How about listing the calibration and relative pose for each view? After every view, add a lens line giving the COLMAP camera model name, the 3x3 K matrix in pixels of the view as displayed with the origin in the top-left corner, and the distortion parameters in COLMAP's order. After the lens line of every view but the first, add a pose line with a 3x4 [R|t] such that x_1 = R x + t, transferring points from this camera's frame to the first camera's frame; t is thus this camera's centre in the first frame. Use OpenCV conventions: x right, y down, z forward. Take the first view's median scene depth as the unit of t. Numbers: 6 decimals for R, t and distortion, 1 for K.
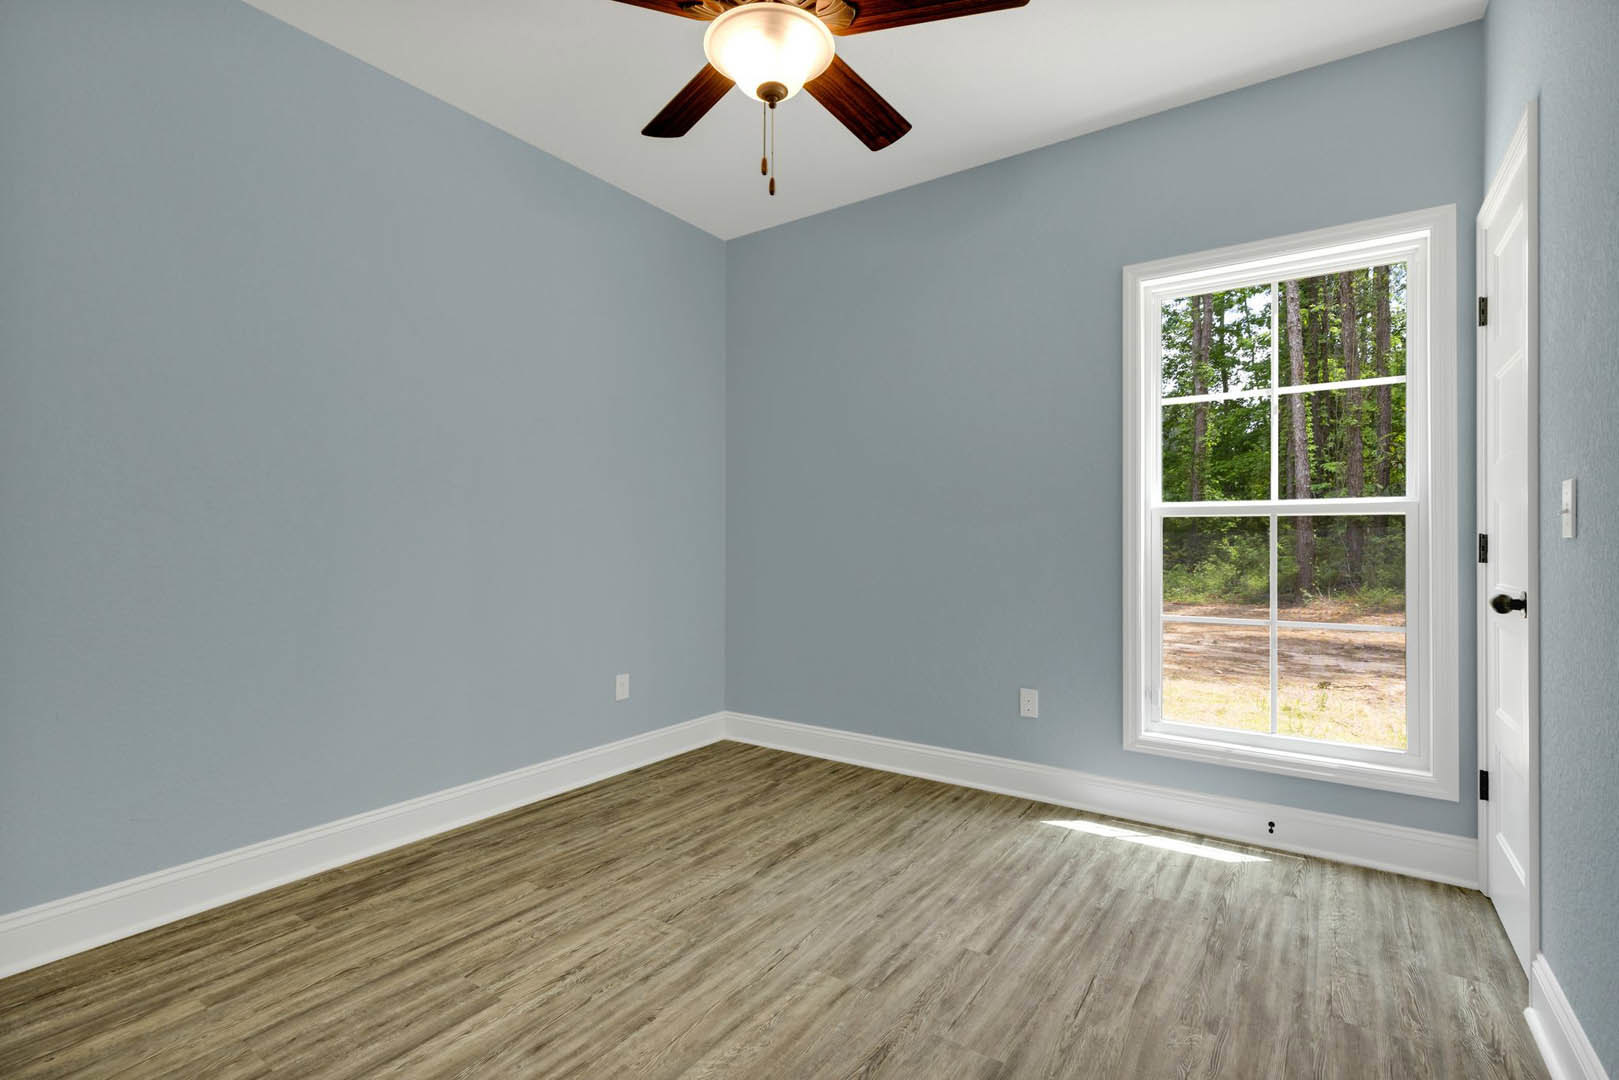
lens RADIAL K [[740.5, 0, 798.8], [0, 740.5, 536.4], [0, 0, 1]] dist [-0.002494, -0.003907]
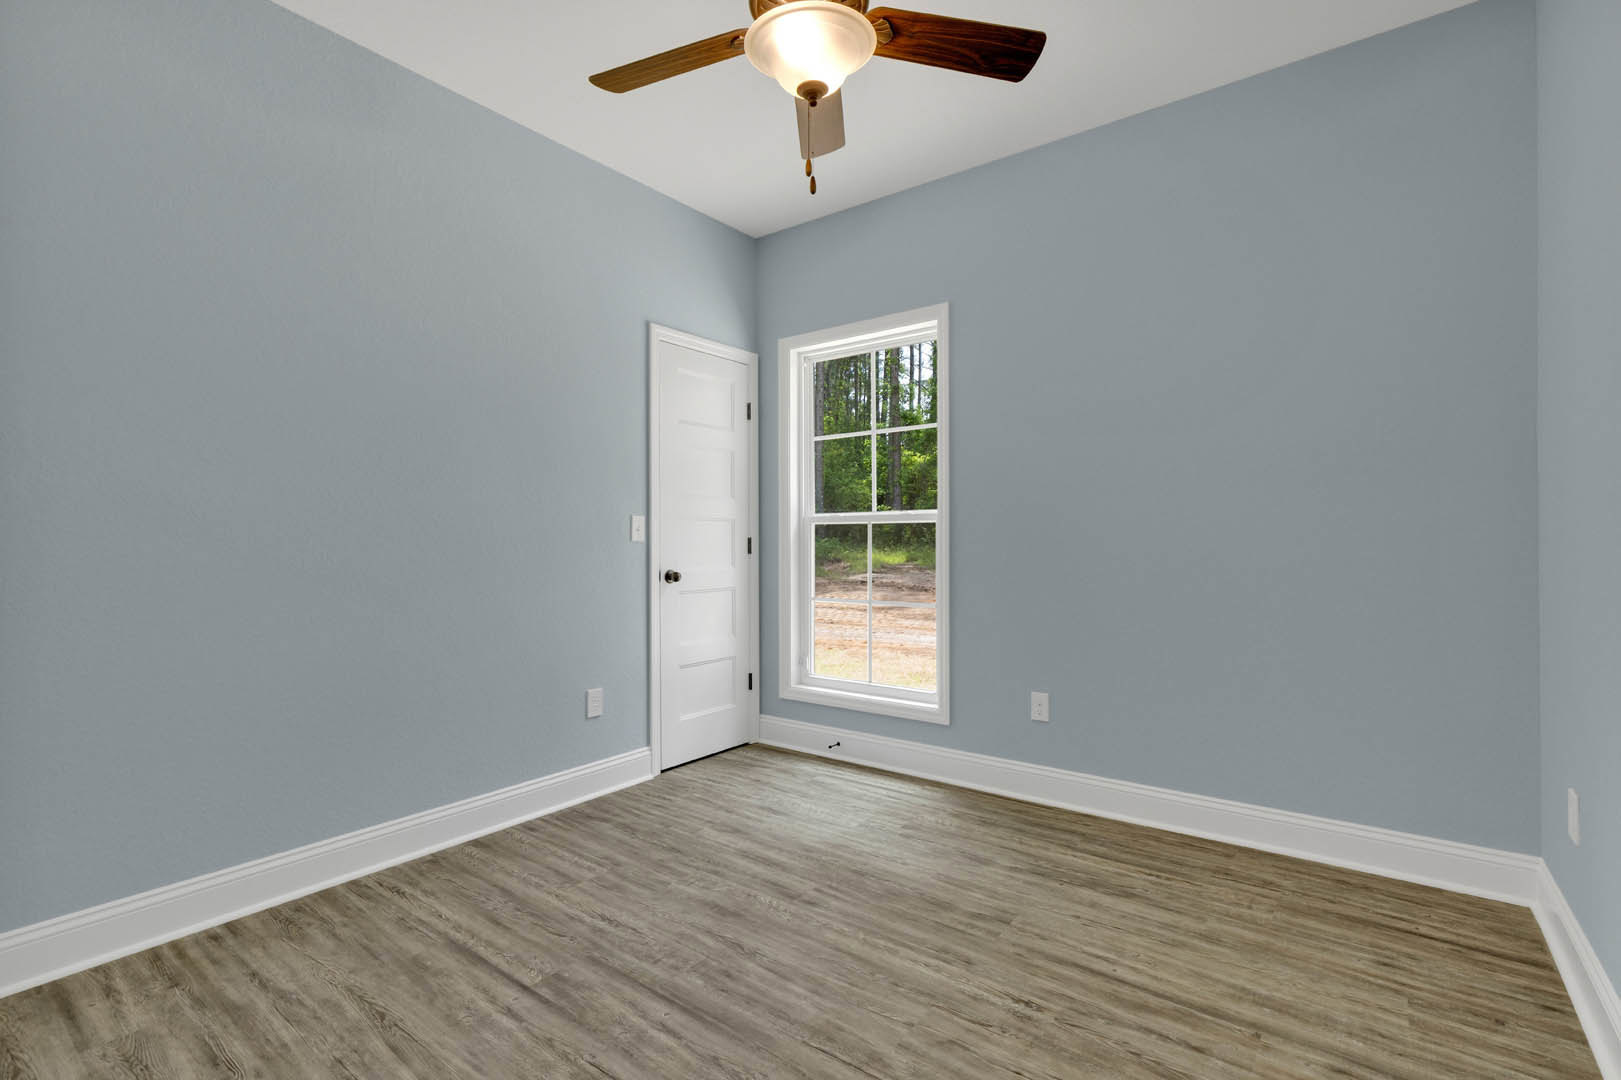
lens RADIAL K [[741.4, 0, 792.7], [0, 741.4, 544.6], [0, 0, 1]] dist [-0.002494, -0.003907]
pose [[0.997882, -0.007777, -0.064590, 0.734946], [0.008371, 0.999925, 0.008930, -0.003860], [0.064516, -0.009452, 0.997872, -0.469187]]
